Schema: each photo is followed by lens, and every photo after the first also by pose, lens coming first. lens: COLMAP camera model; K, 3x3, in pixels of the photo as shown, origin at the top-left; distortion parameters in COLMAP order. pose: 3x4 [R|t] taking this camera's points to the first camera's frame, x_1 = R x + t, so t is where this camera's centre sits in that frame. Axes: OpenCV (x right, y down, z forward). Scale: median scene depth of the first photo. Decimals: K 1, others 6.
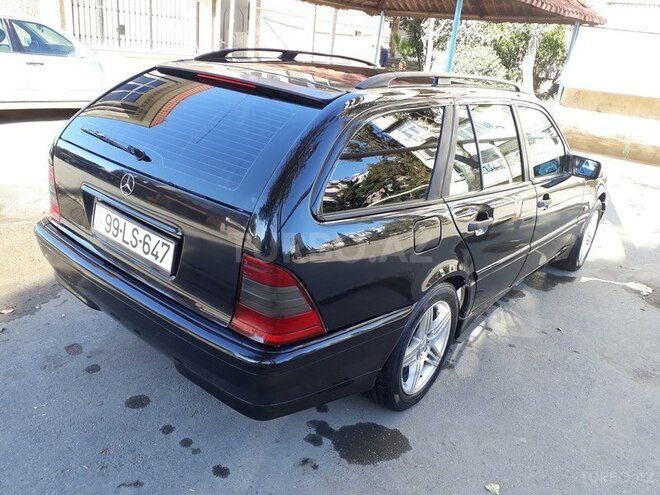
lens RADIAL K [[532.1, 0, 330.0], [0, 532.1, 247.5], [0, 0, 1]] dist [-0.000336, -0.002035]
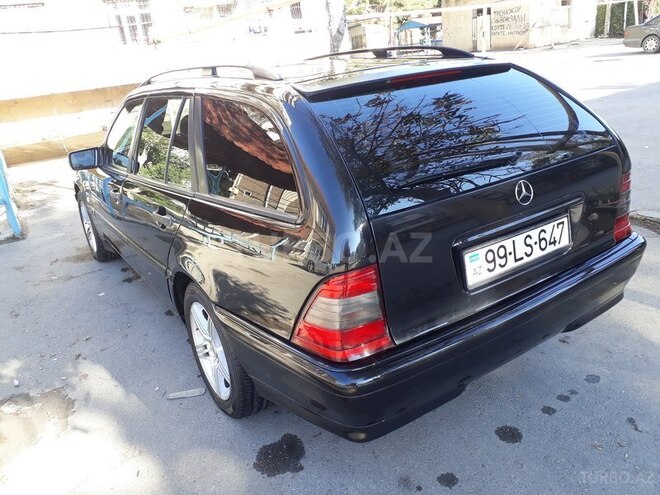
lens RADIAL K [[532.1, 0, 330.0], [0, 532.1, 247.5], [0, 0, 1]] dist [-0.000336, -0.002035]
pose [[0.281809, -0.461958, 0.840939, -1.041939], [0.468341, 0.831183, 0.299652, -0.380300], [-0.837401, 0.309401, 0.450589, 0.735731]]
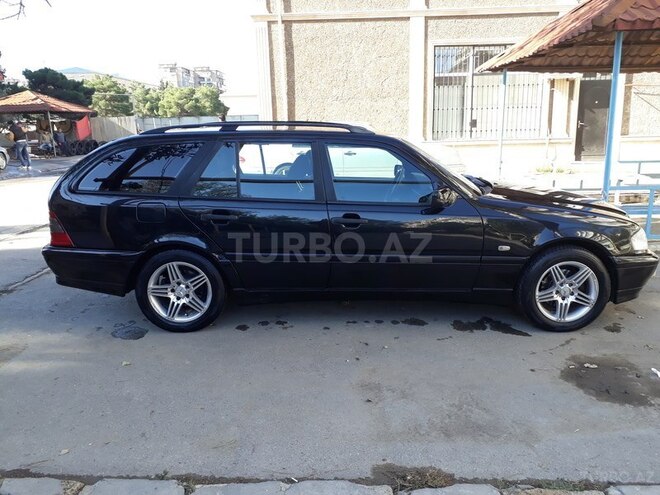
lens RADIAL K [[532.1, 0, 330.0], [0, 532.1, 247.5], [0, 0, 1]] dist [-0.000336, -0.002035]
pose [[0.626150, 0.061523, -0.777272, 1.755660], [-0.193358, 0.977995, -0.078352, 0.094945], [0.755347, 0.199352, 0.624267, 0.329021]]
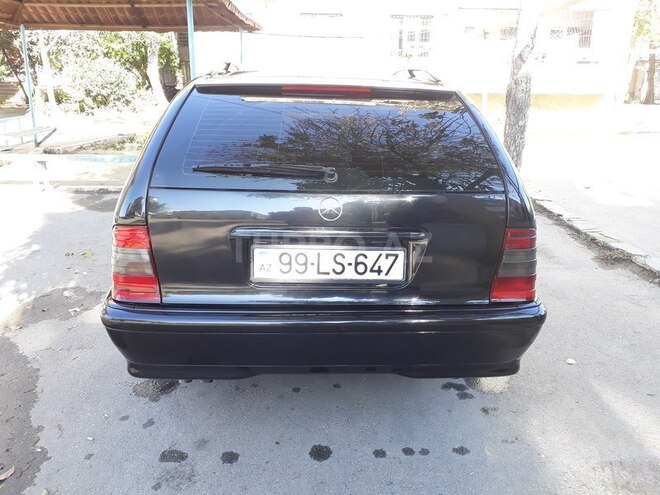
lens RADIAL K [[532.8, 0, 328.9], [0, 532.8, 235.8], [0, 0, 1]] dist [0.029551, -0.003354]
pose [[0.738333, -0.275303, 0.615689, -0.790845], [0.299060, 0.951879, 0.066997, -0.111517], [-0.604506, 0.134662, 0.785136, 0.229959]]
